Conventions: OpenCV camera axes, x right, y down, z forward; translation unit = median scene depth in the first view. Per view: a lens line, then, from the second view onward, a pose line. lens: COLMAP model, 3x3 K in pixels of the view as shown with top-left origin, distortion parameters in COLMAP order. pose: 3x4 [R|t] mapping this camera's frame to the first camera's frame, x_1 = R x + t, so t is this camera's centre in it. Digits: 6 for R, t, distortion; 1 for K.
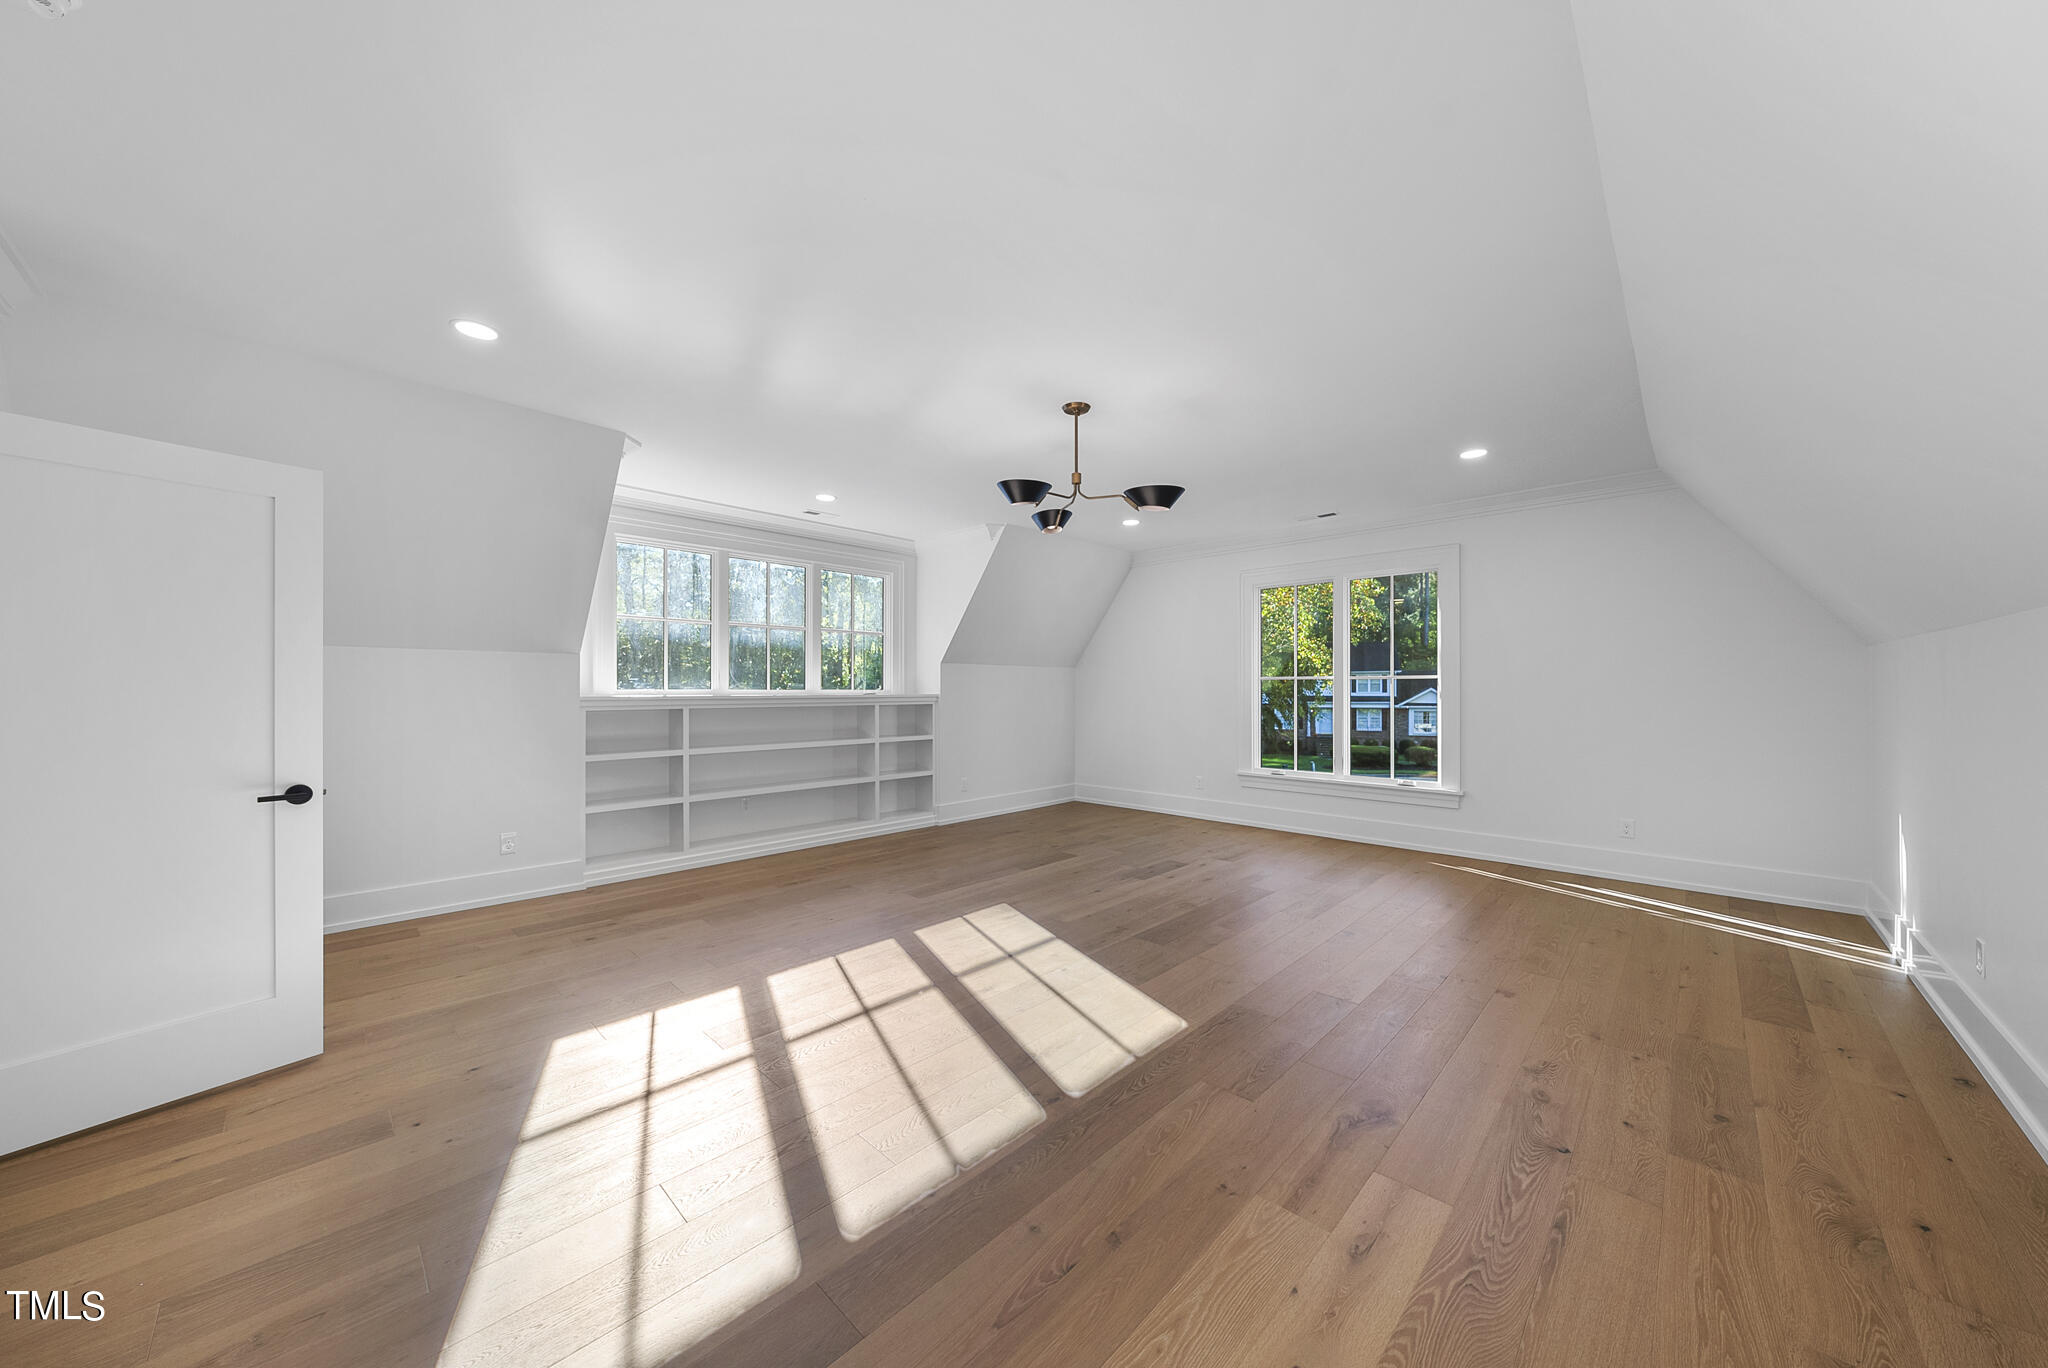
lens RADIAL K [[701.1, 0, 1030.7], [0, 701.1, 676.0], [0, 0, 1]] dist [-0.001110, 0.000287]
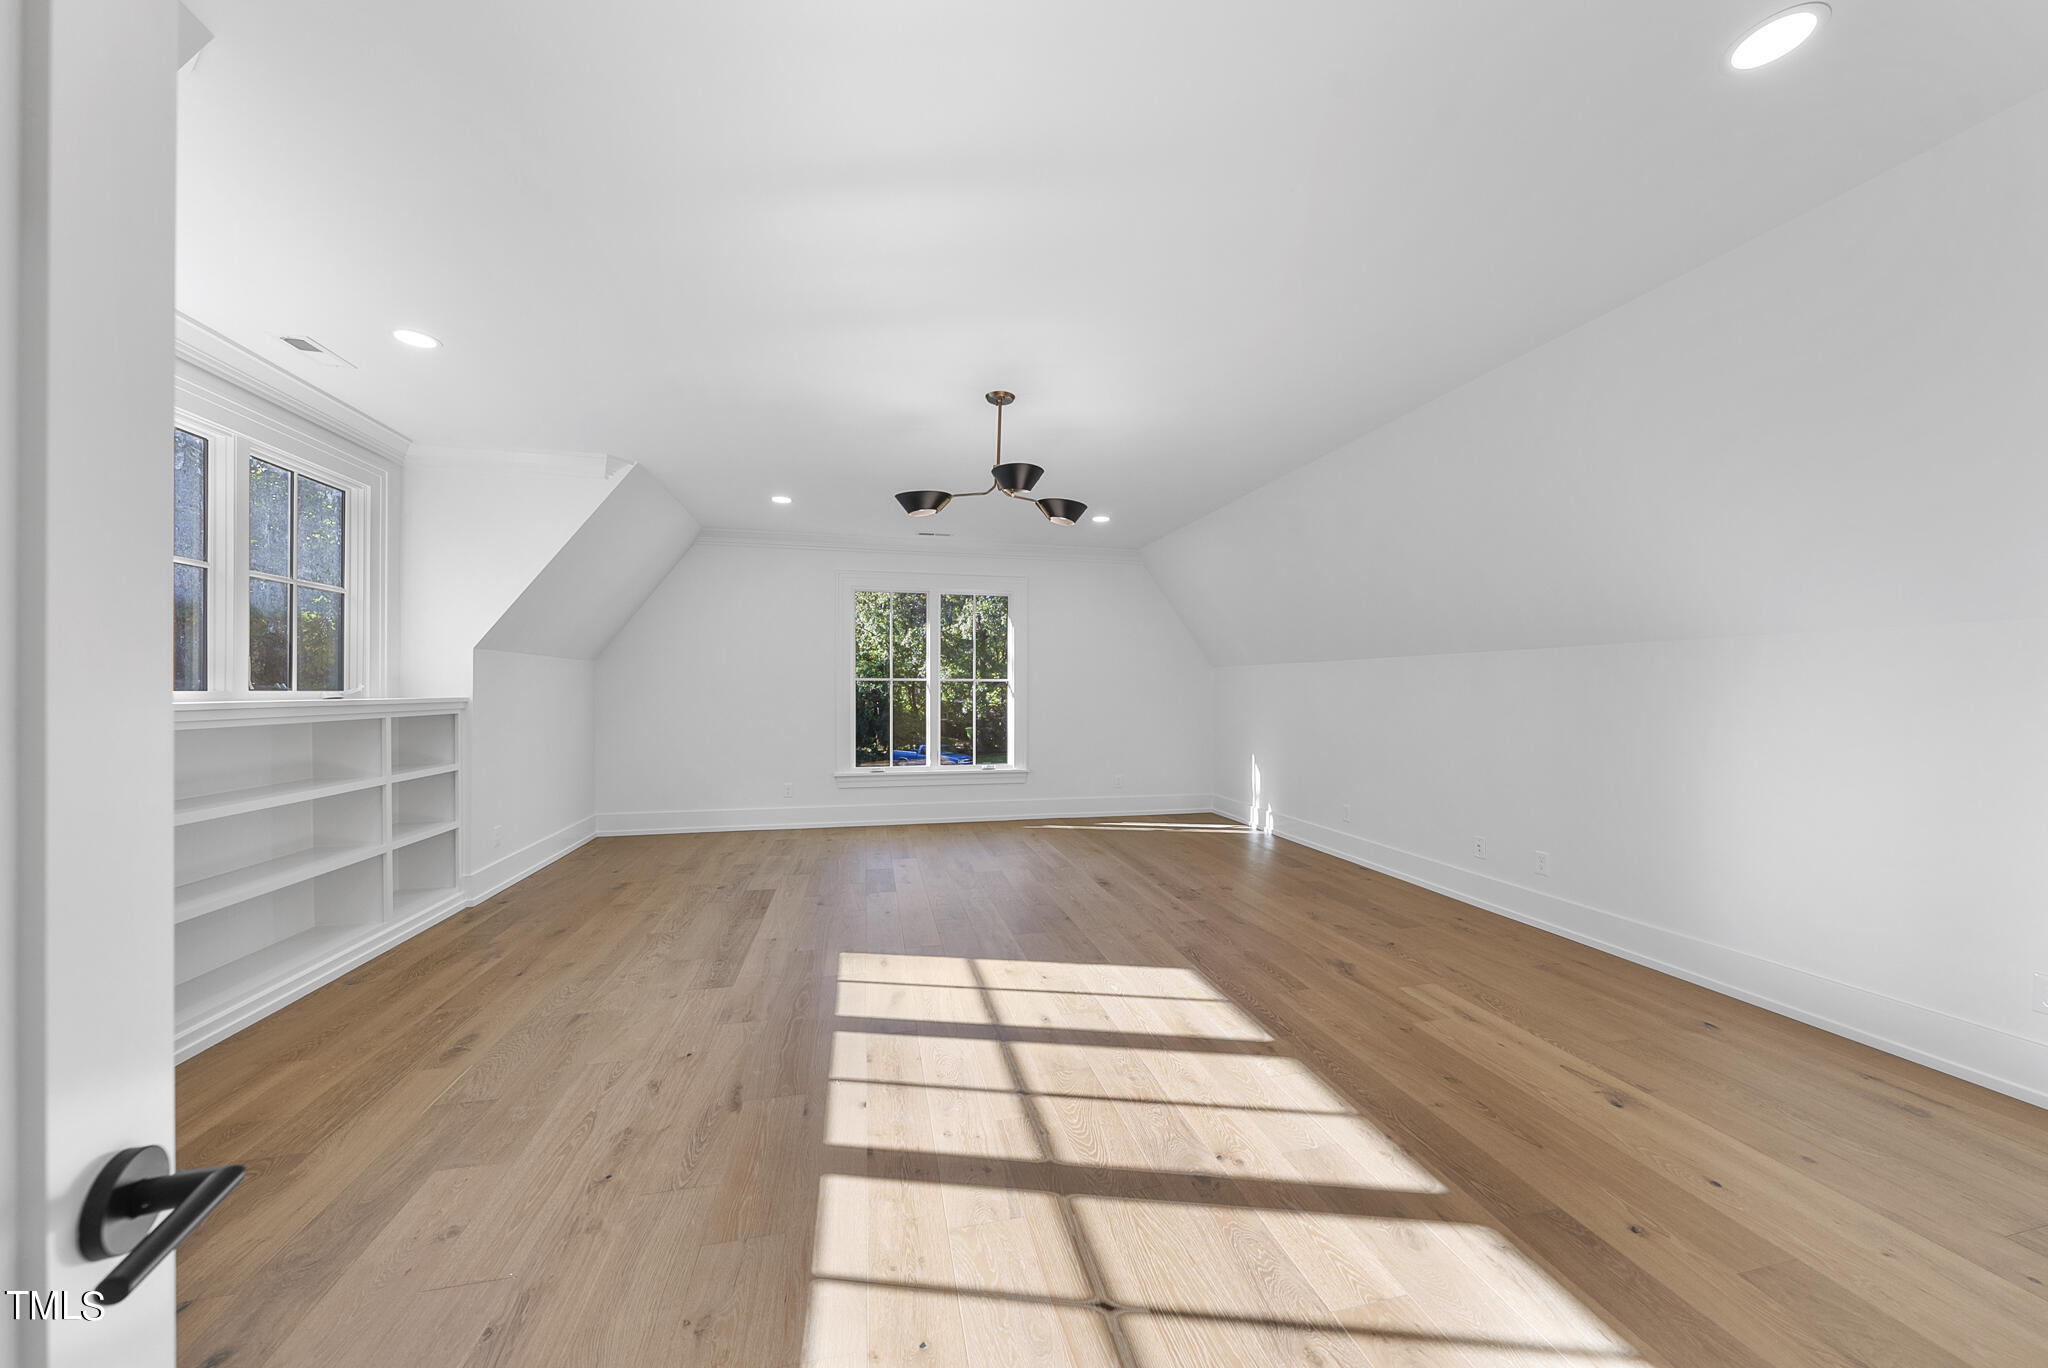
lens RADIAL K [[701.1, 0, 1029.4], [0, 701.1, 692.1], [0, 0, 1]] dist [-0.001110, 0.000287]
pose [[0.547767, -0.004140, 0.836621, -0.449077], [-0.017210, 0.999720, 0.016215, 0.001176], [-0.836454, -0.023280, 0.547542, 0.277770]]
